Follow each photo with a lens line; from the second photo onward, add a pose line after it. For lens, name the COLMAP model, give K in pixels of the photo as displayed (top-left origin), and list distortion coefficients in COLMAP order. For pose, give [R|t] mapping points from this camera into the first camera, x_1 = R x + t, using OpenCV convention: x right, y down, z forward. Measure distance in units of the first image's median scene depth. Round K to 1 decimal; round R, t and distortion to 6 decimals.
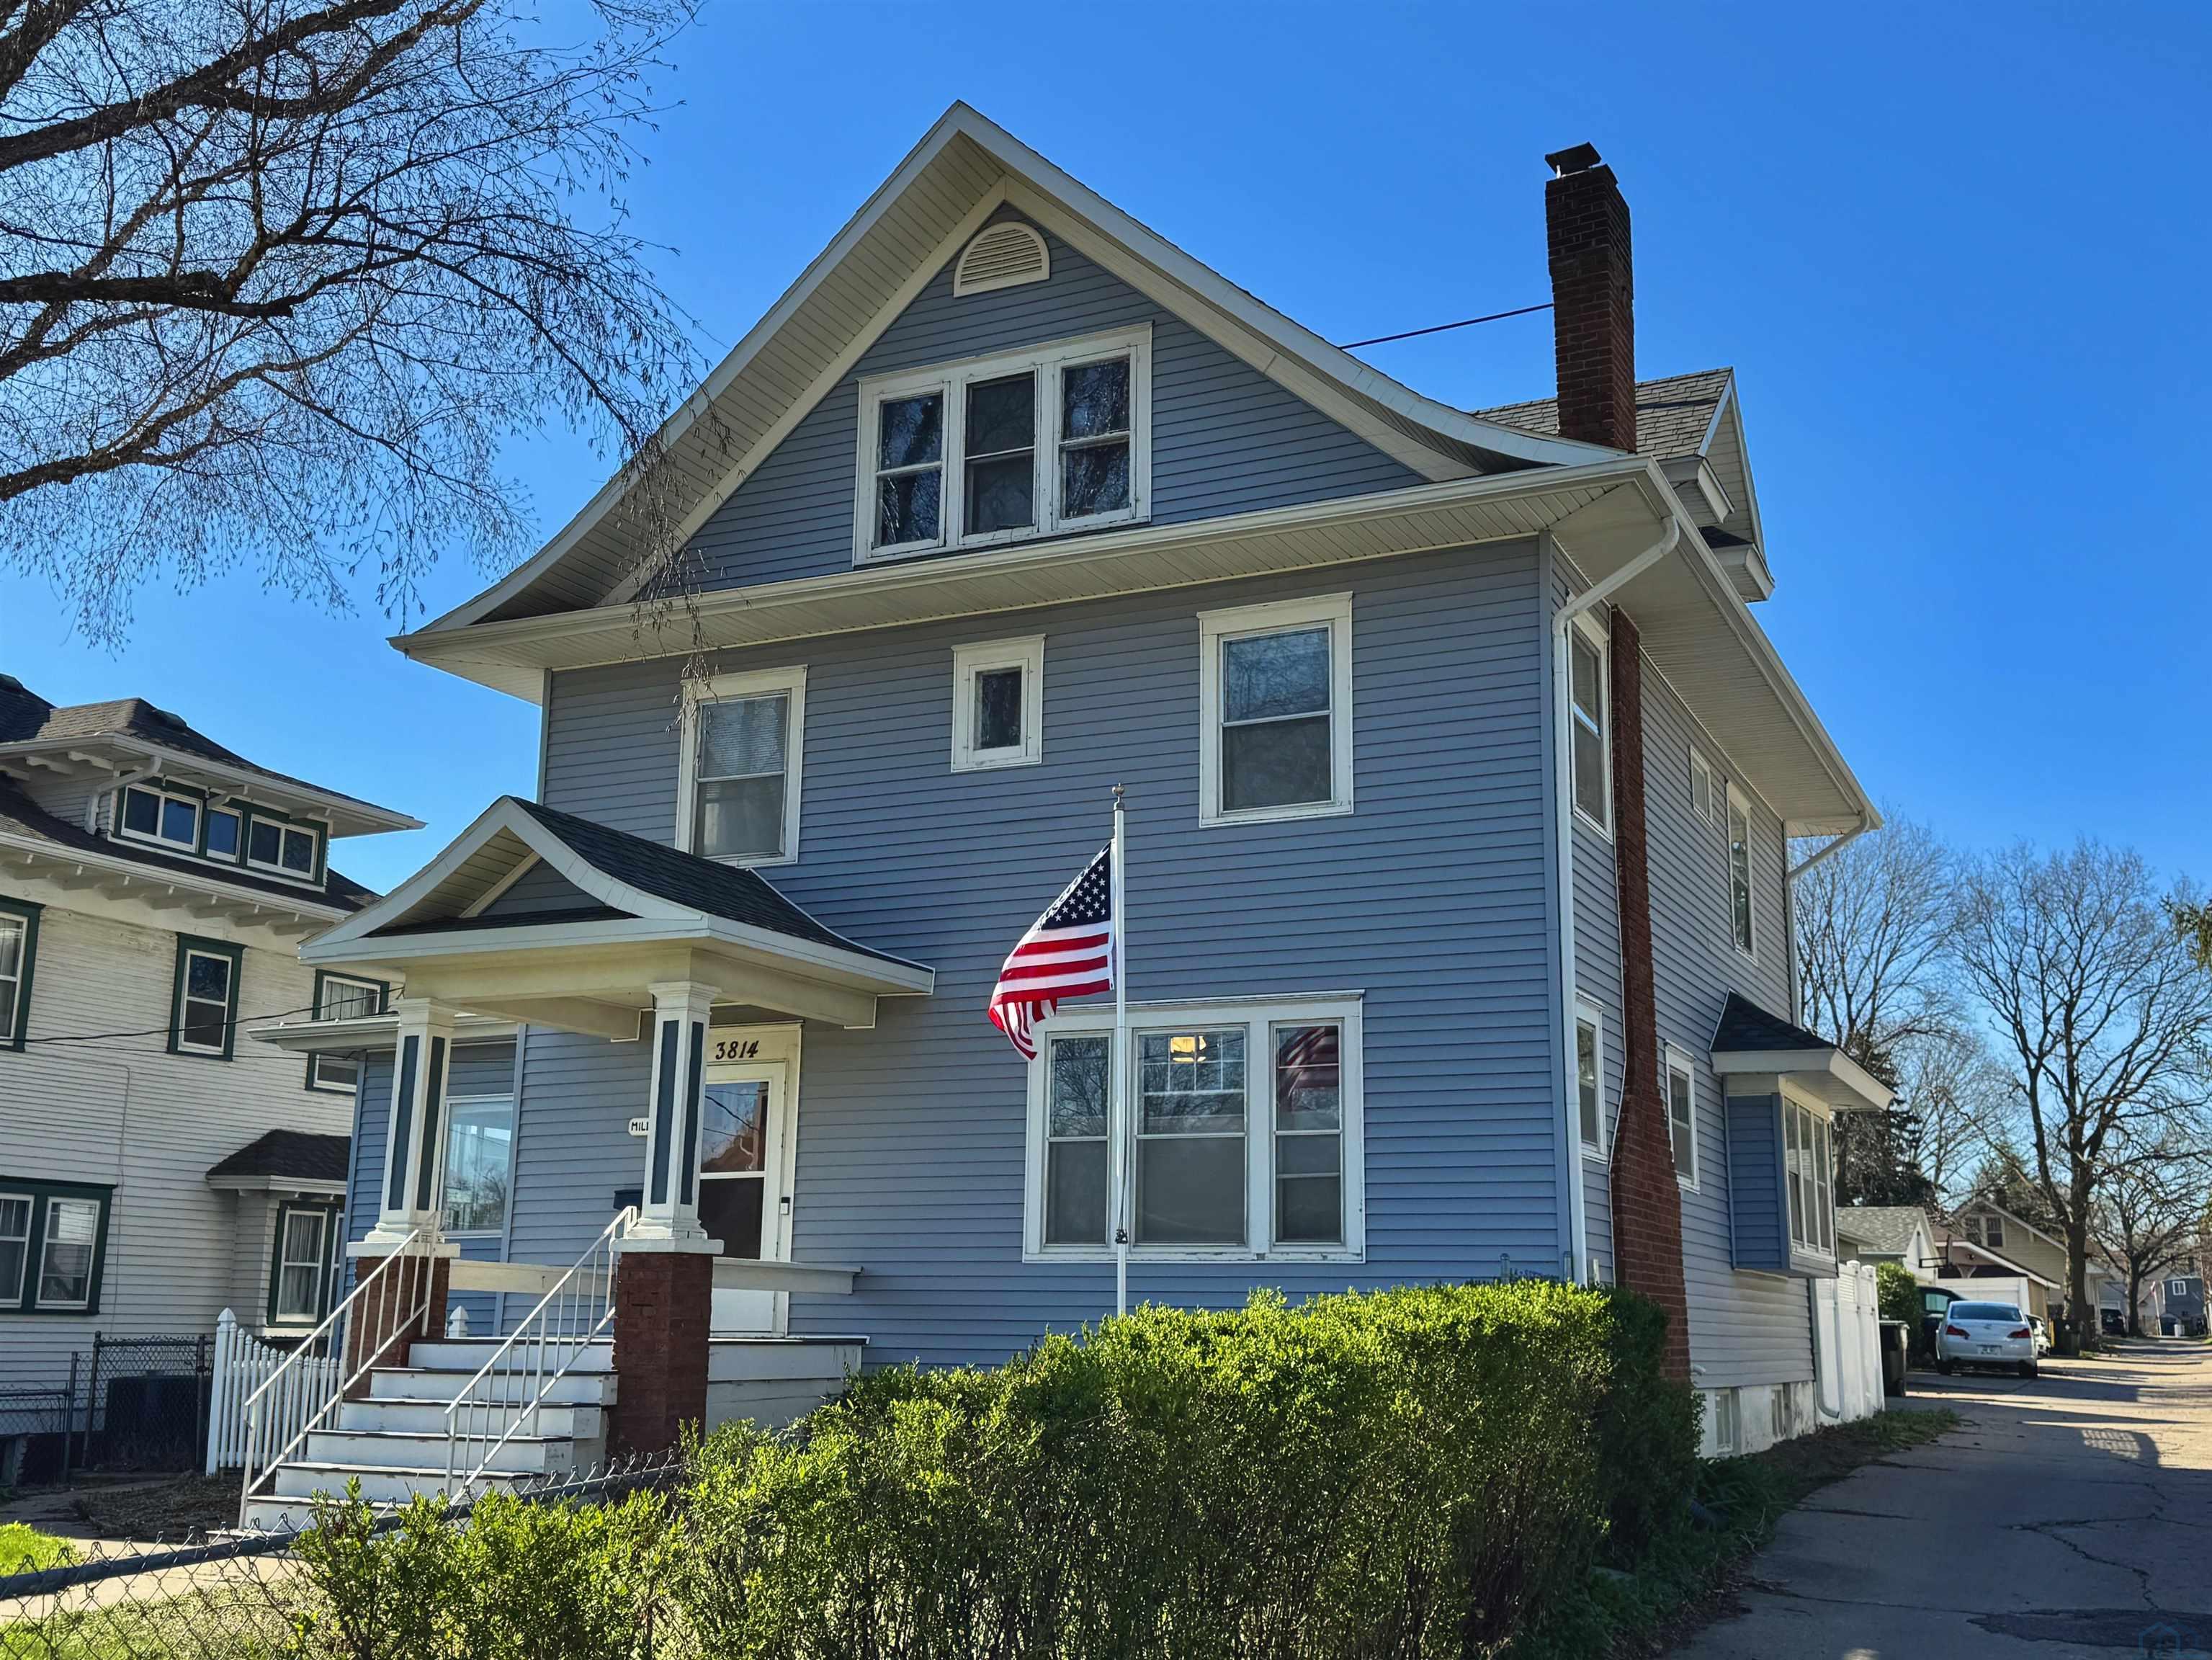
lens RADIAL K [[2291.2, 0, 1089.4], [0, 2291.2, 823.8], [0, 0, 1]] dist [0.066775, 0.000000]
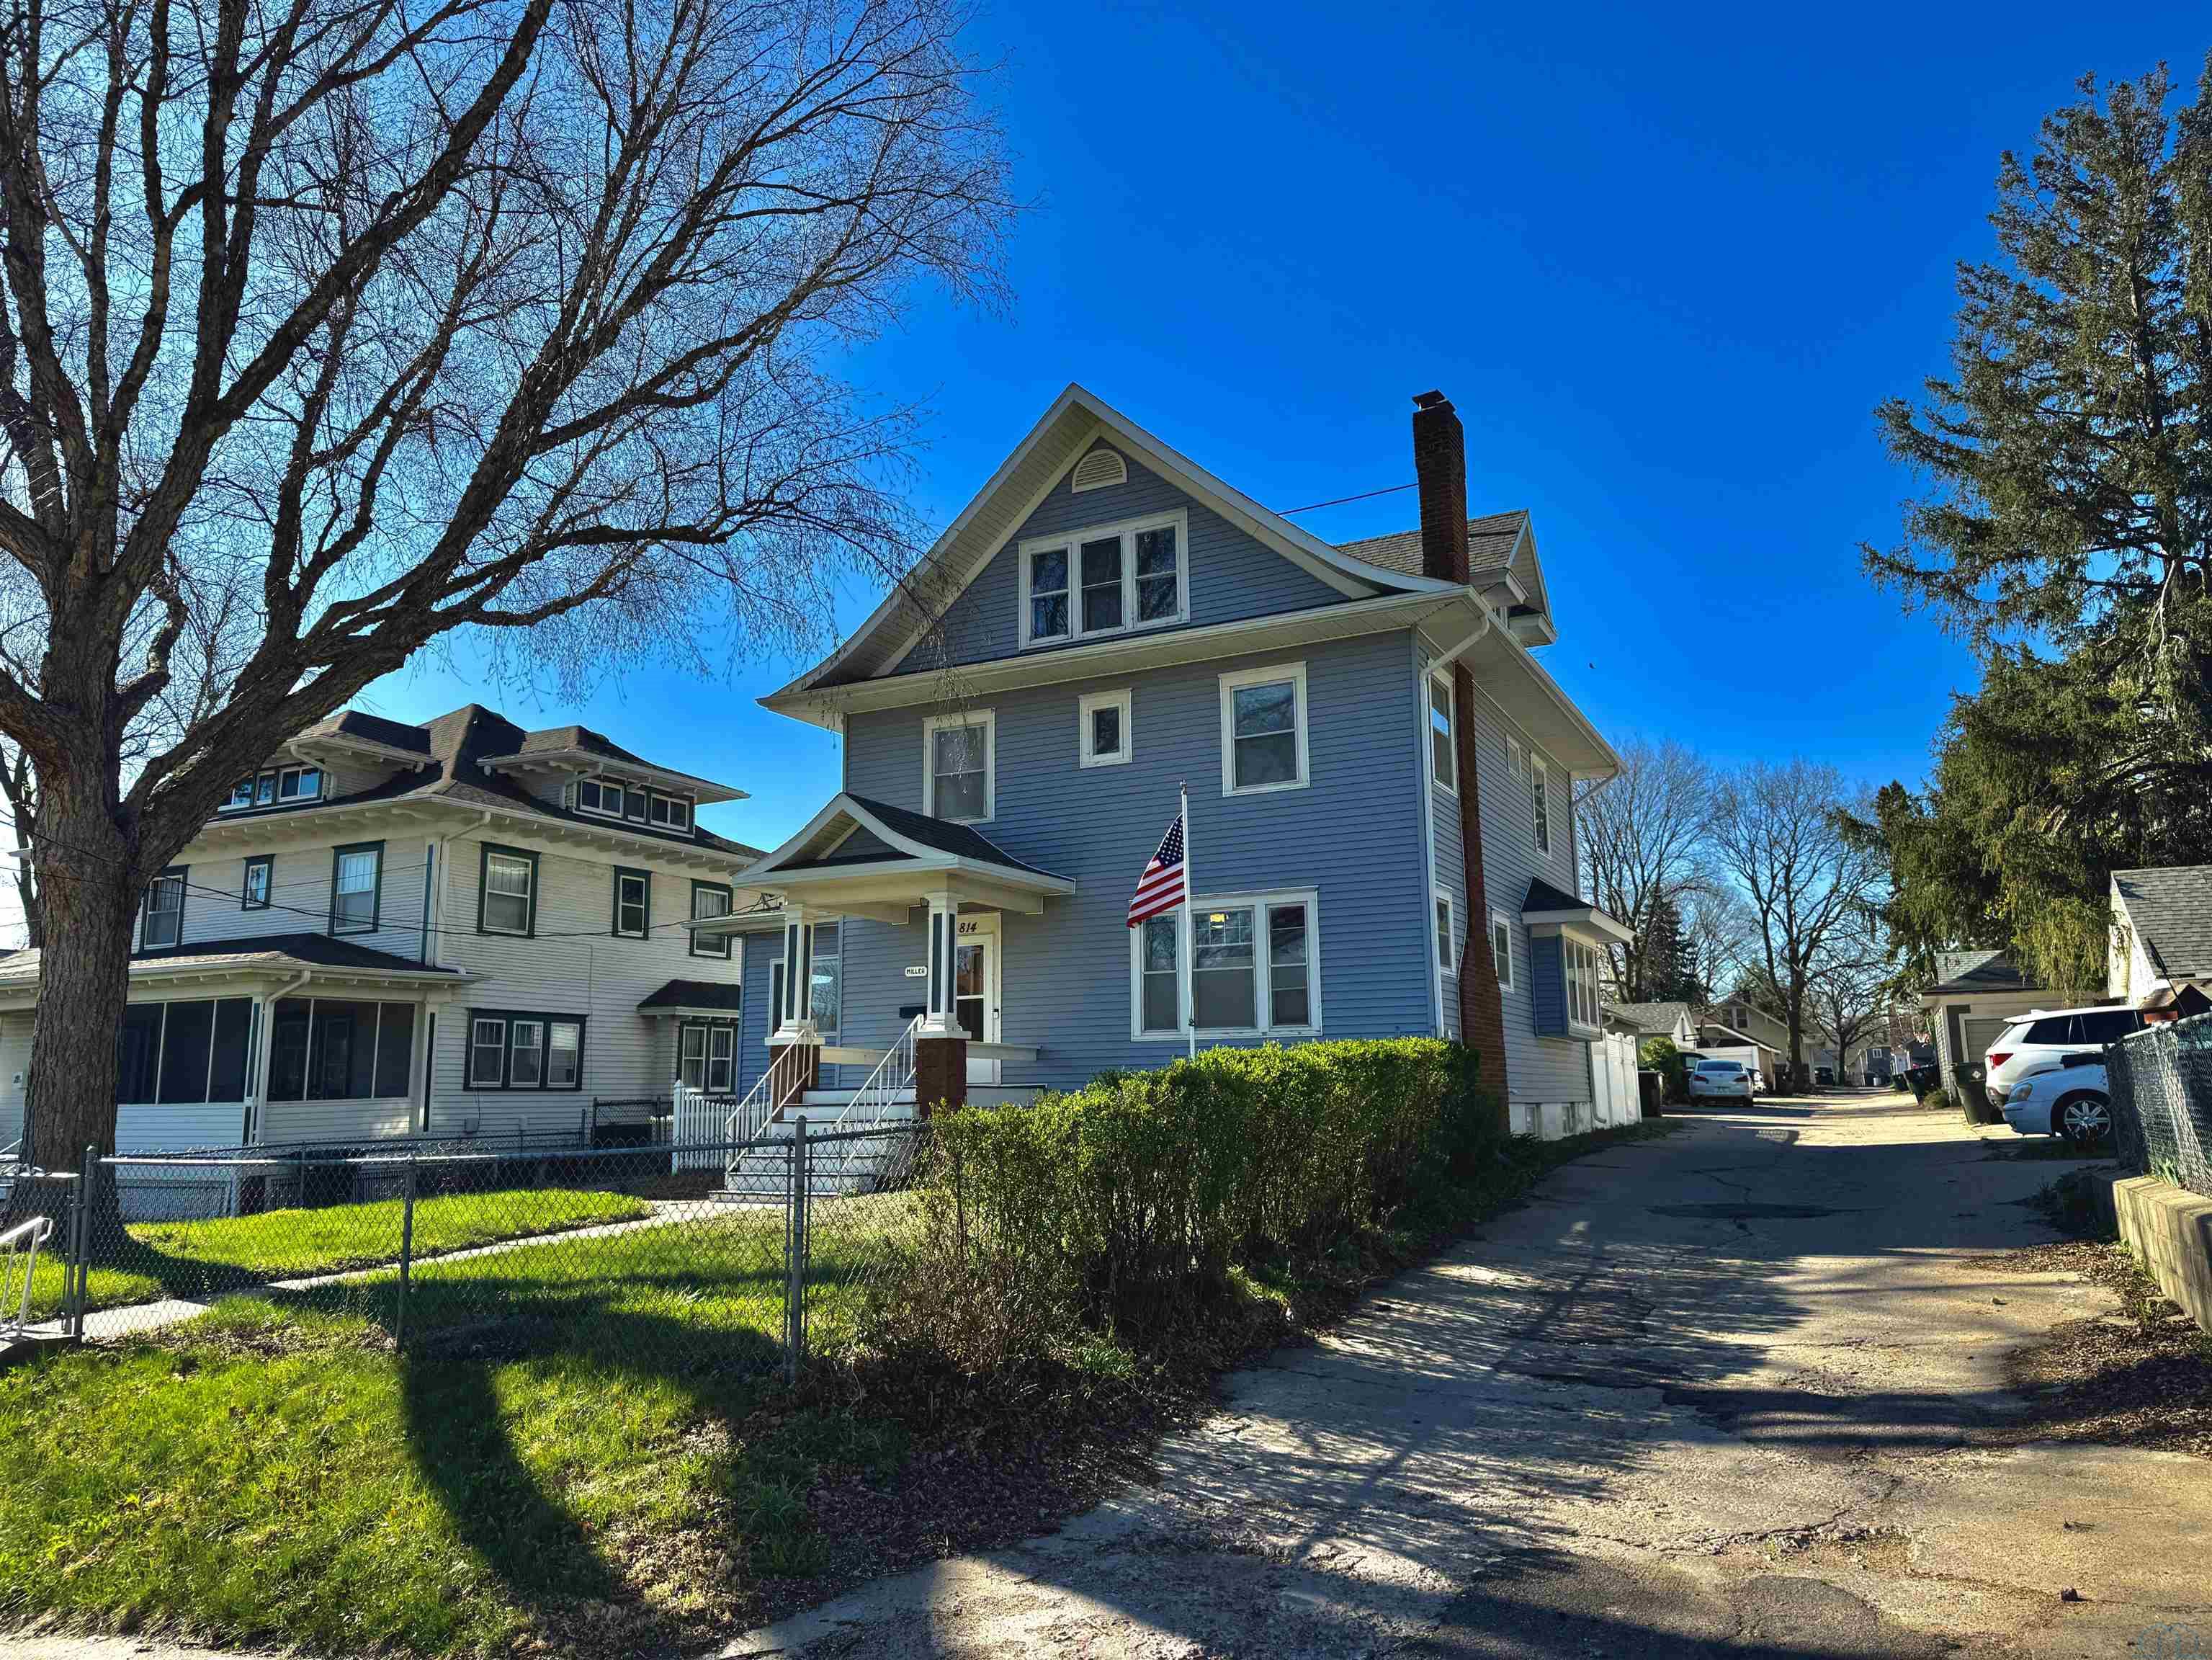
lens RADIAL K [[1515.9, 0, 1092.0], [0, 1515.9, 830.3], [0, 0, 1]] dist [0.088609, -0.000020]
pose [[0.999106, -0.030550, -0.029220, -0.017951], [0.031744, 0.998643, 0.041297, -0.021498], [0.027919, -0.042187, 0.998720, -0.163869]]
